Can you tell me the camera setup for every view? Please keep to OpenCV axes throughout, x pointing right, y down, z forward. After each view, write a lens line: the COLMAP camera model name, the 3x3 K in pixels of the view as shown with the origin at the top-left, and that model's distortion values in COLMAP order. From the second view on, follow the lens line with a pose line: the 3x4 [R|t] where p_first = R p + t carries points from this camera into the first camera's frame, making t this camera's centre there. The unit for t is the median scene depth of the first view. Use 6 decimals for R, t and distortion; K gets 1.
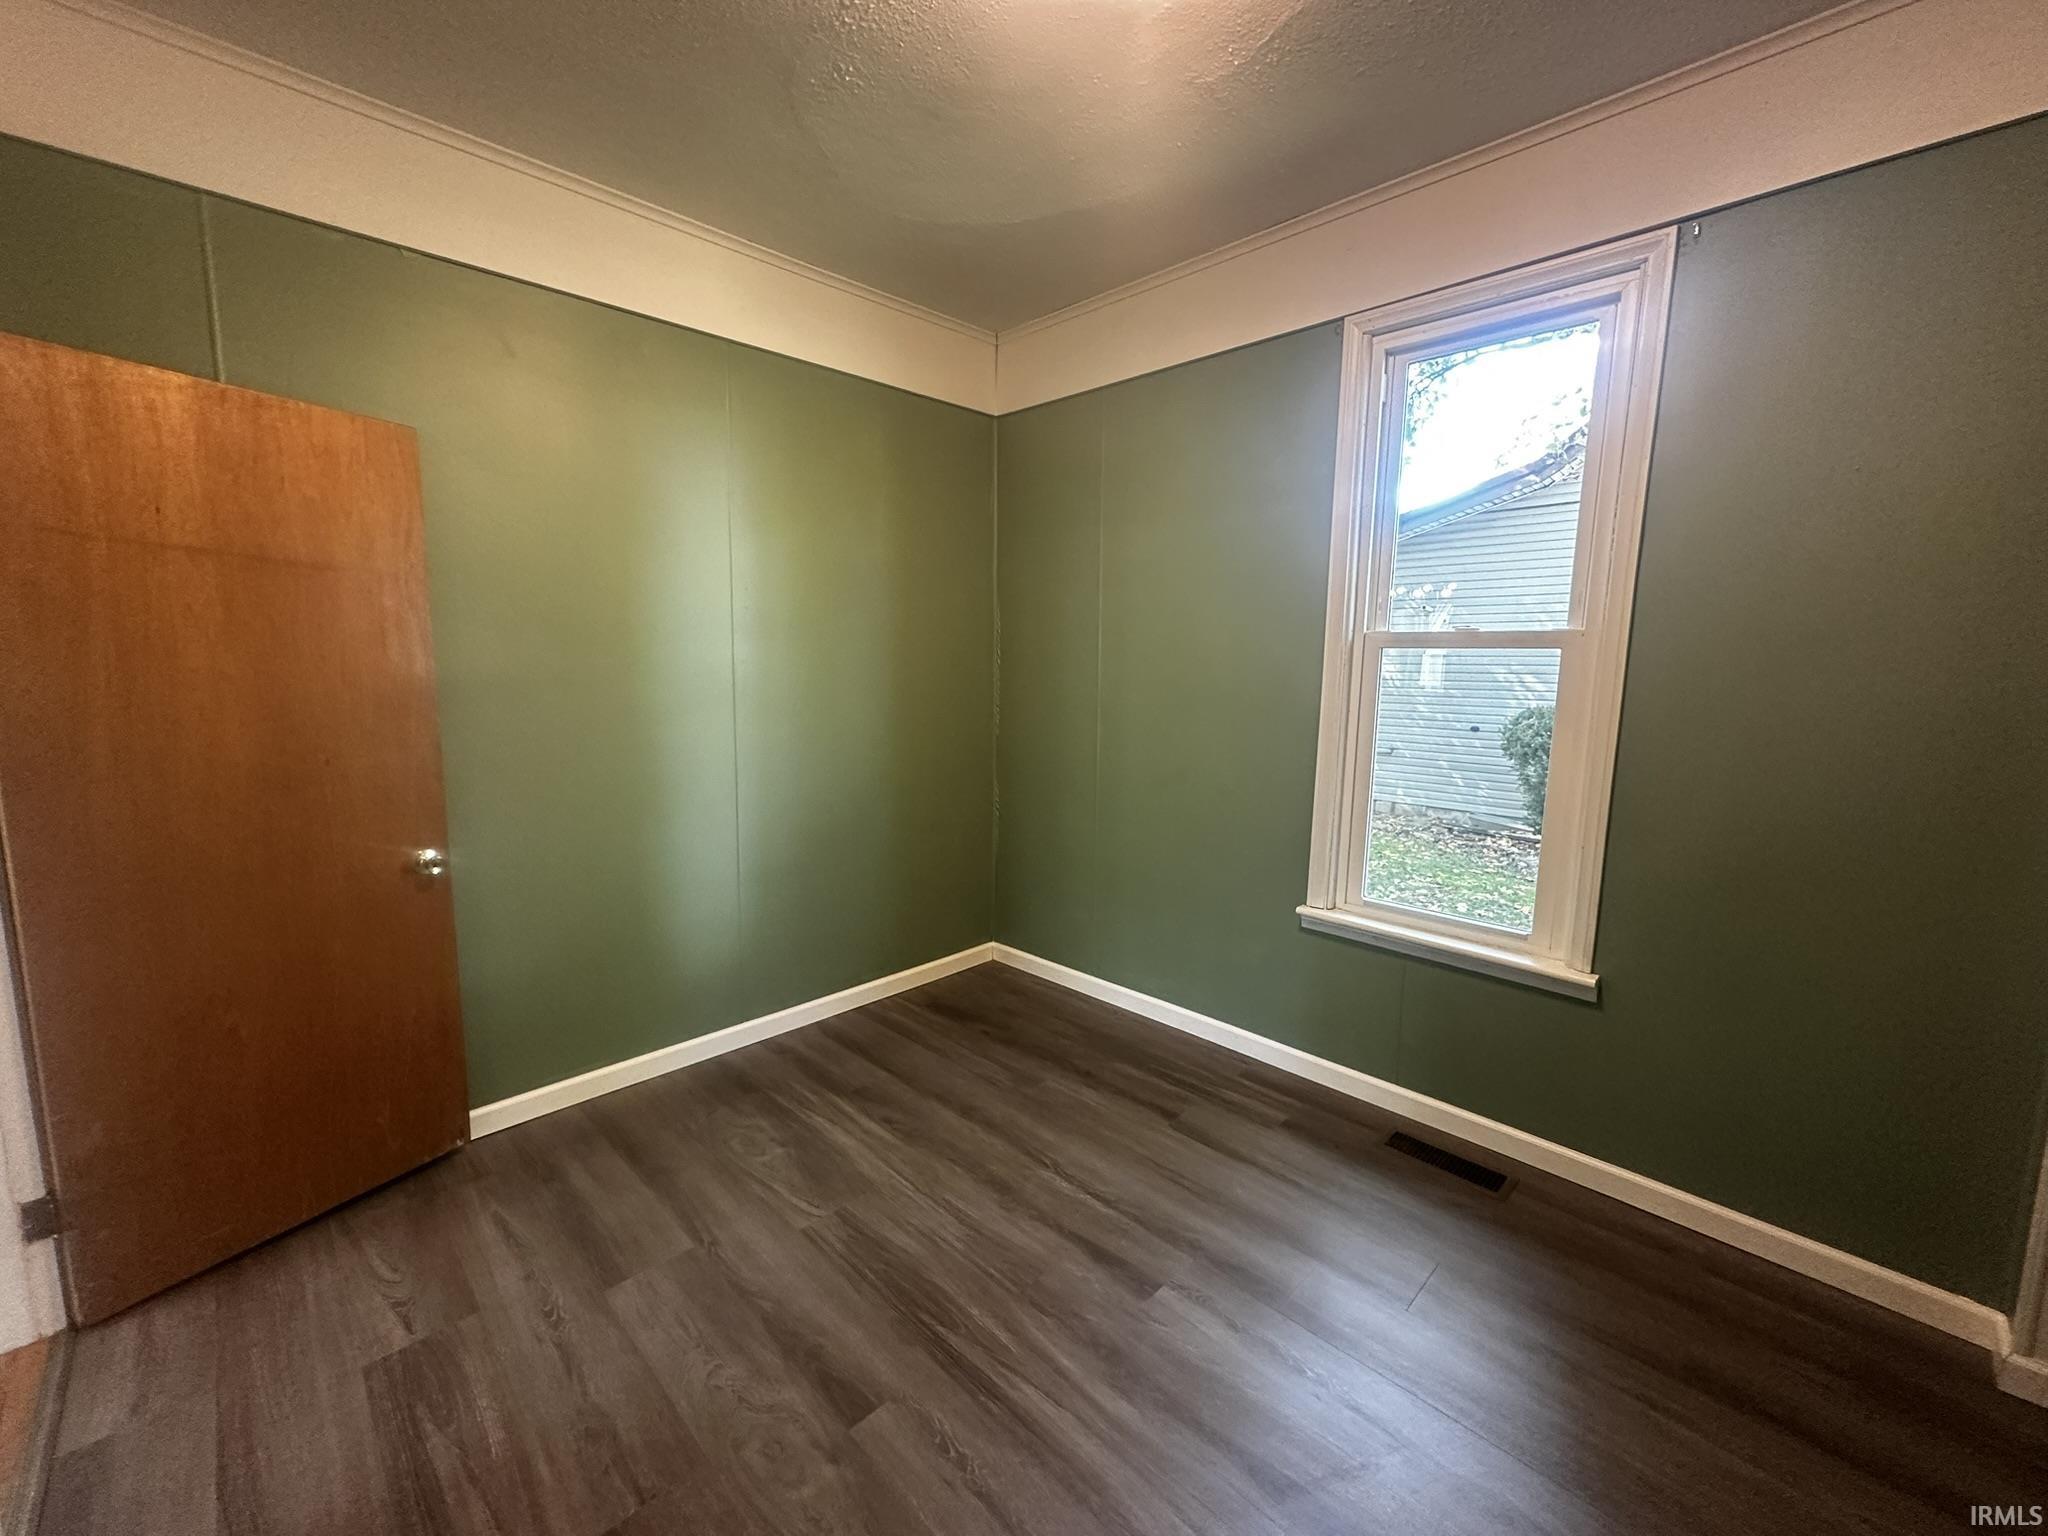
lens RADIAL K [[817.1, 0, 1021.9], [0, 817.1, 765.8], [0, 0, 1]] dist [-0.004180, 0.000156]
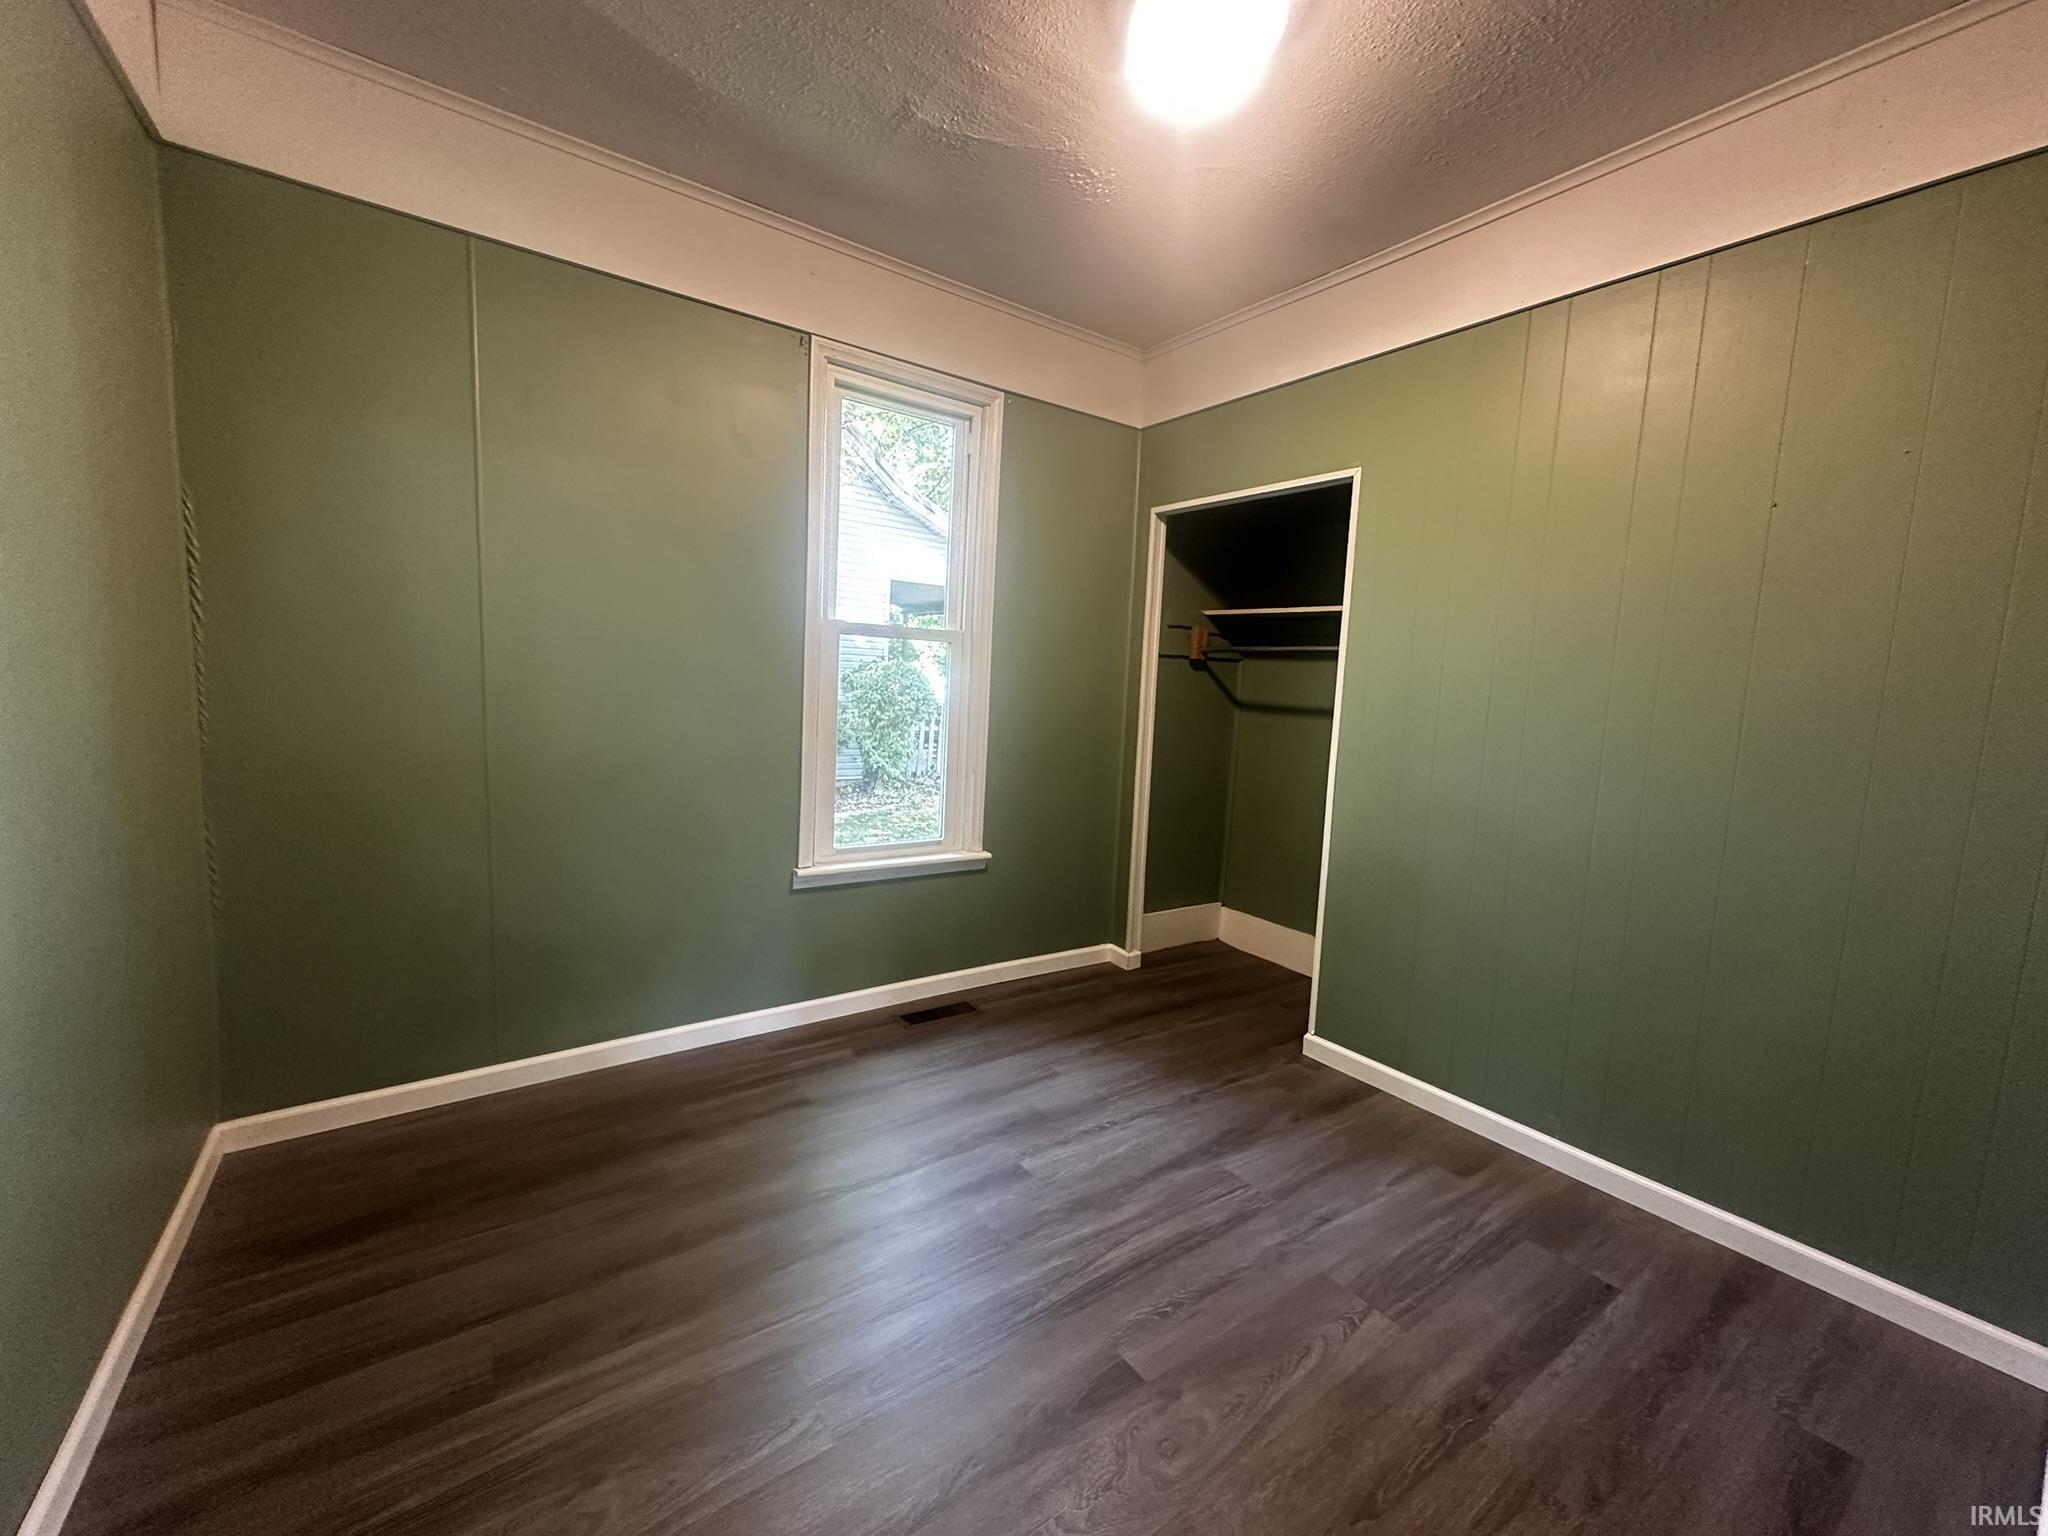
lens RADIAL K [[817.1, 0, 1019.4], [0, 817.1, 765.7], [0, 0, 1]] dist [-0.004180, 0.000156]
pose [[0.158443, -0.111532, 0.981049, -0.819095], [0.077884, 0.991915, 0.100189, -0.062352], [-0.984292, 0.060534, 0.165848, 0.652657]]
